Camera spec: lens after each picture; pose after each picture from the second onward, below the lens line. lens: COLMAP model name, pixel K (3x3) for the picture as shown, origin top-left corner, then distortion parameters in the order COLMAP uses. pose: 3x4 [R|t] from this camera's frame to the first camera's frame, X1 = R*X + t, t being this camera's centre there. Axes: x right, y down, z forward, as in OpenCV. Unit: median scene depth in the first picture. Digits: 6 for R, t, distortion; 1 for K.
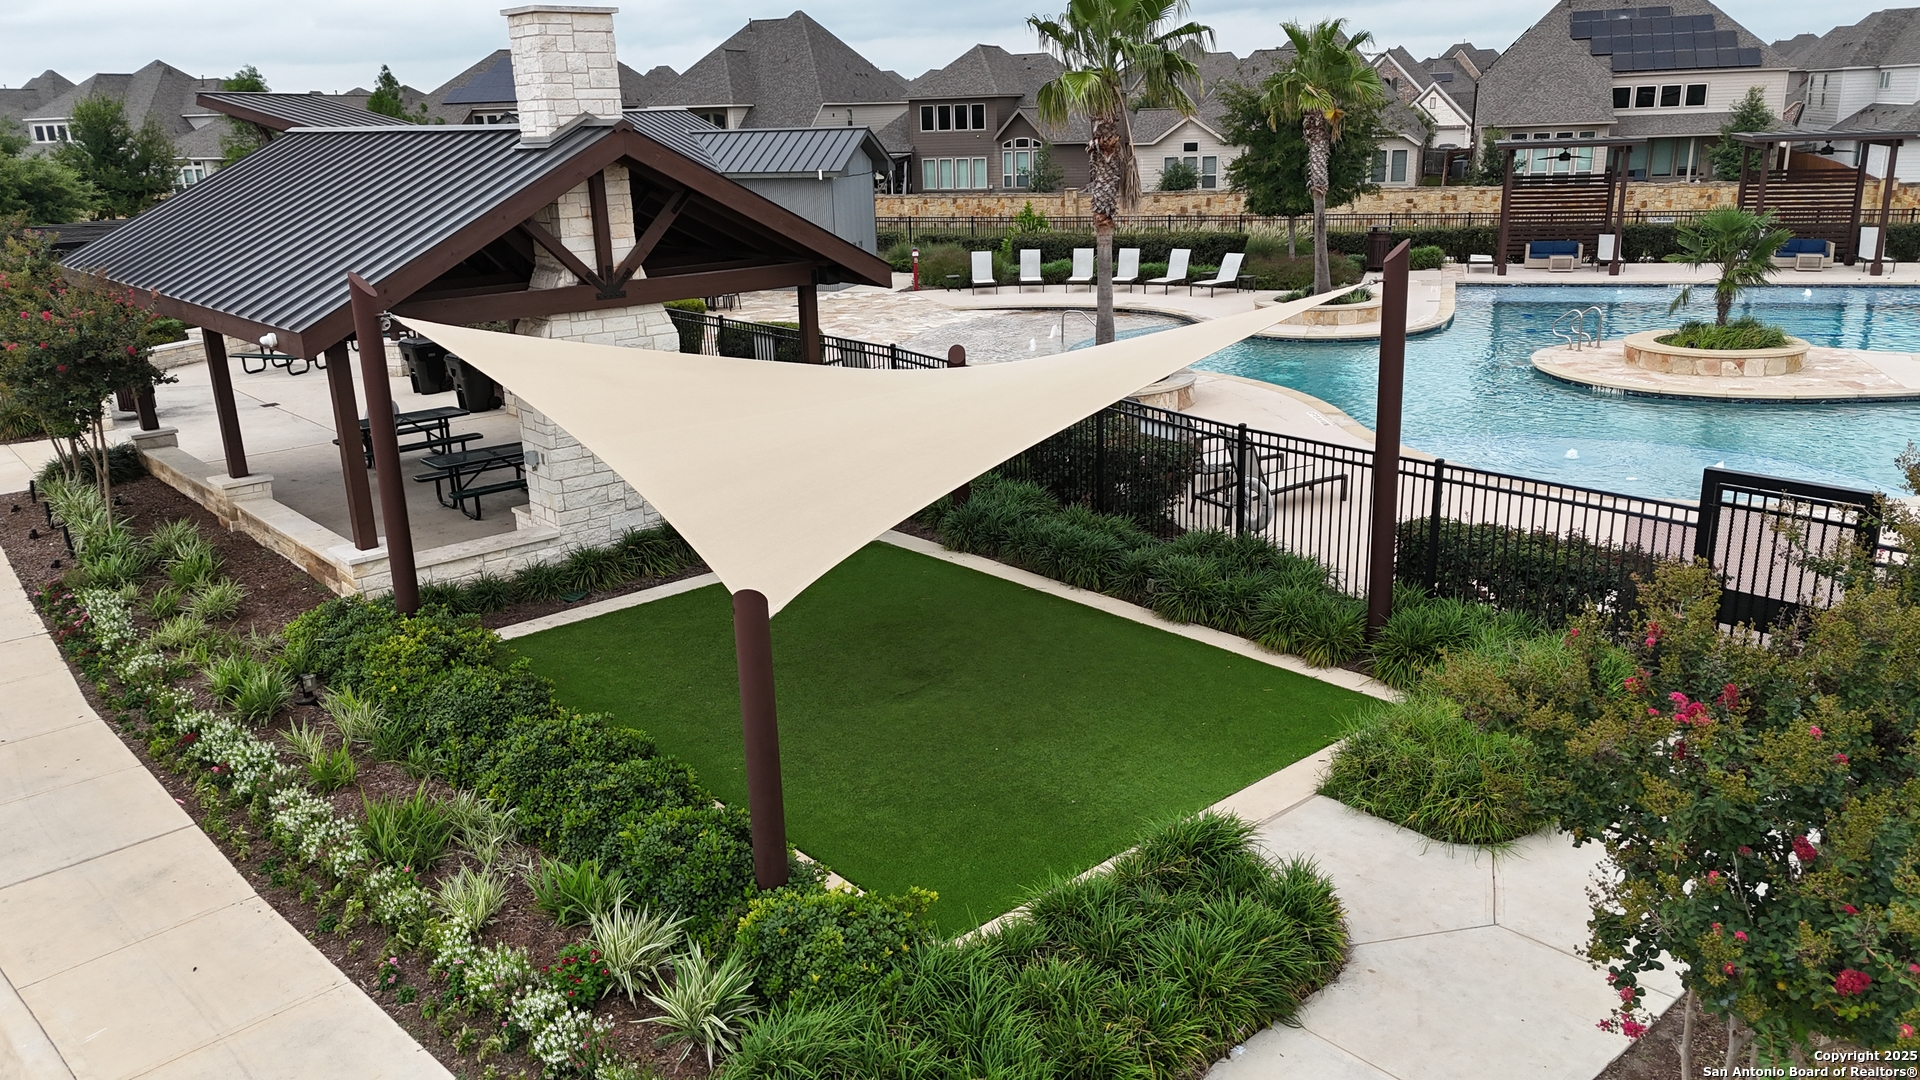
lens RADIAL K [[1424.5, 0, 960.0], [0, 1424.5, 540.0], [0, 0, 1]] dist [0.038339, 0.004533]
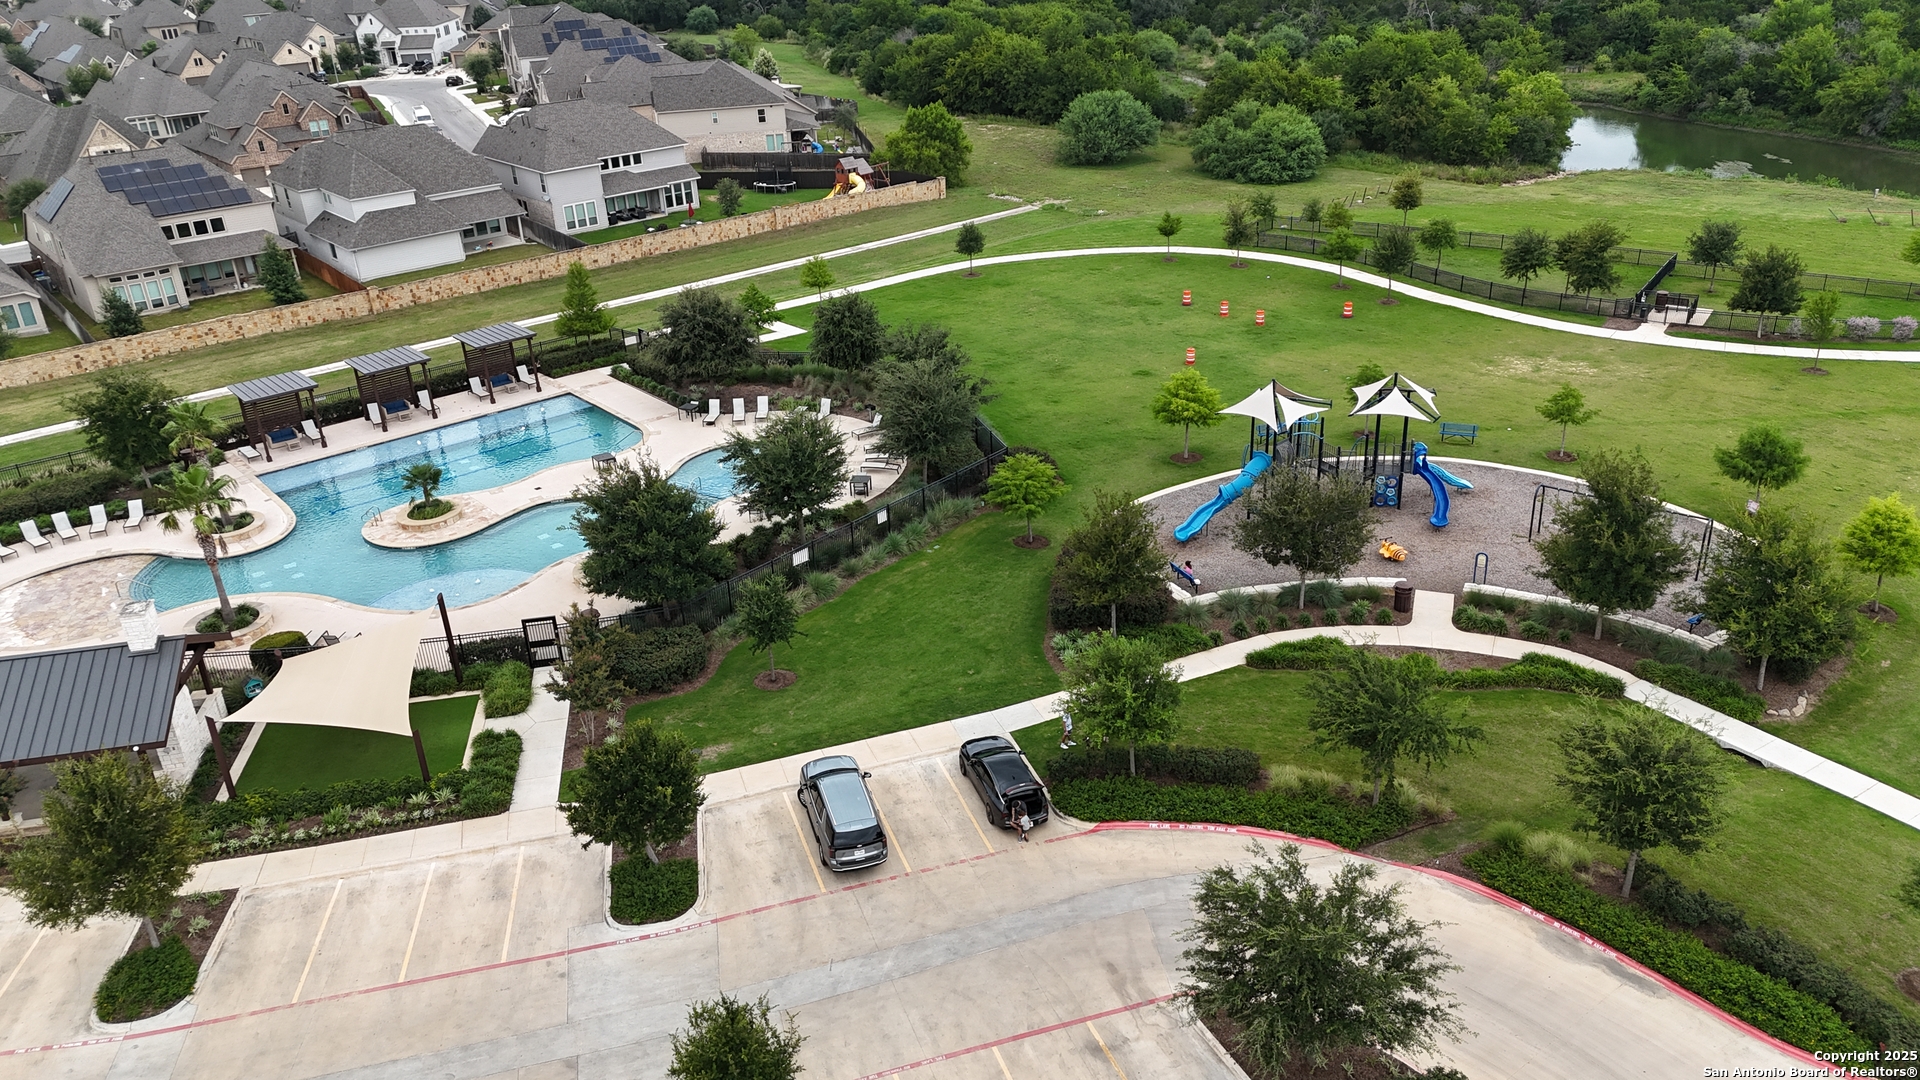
lens RADIAL K [[1424.5, 0, 960.0], [0, 1424.5, 540.0], [0, 0, 1]] dist [0.038339, 0.004533]
pose [[0.525523, -0.357988, 0.771796, -0.344593], [0.275488, 0.929892, 0.243737, -0.159485], [-0.804942, 0.084531, 0.587301, -0.448739]]
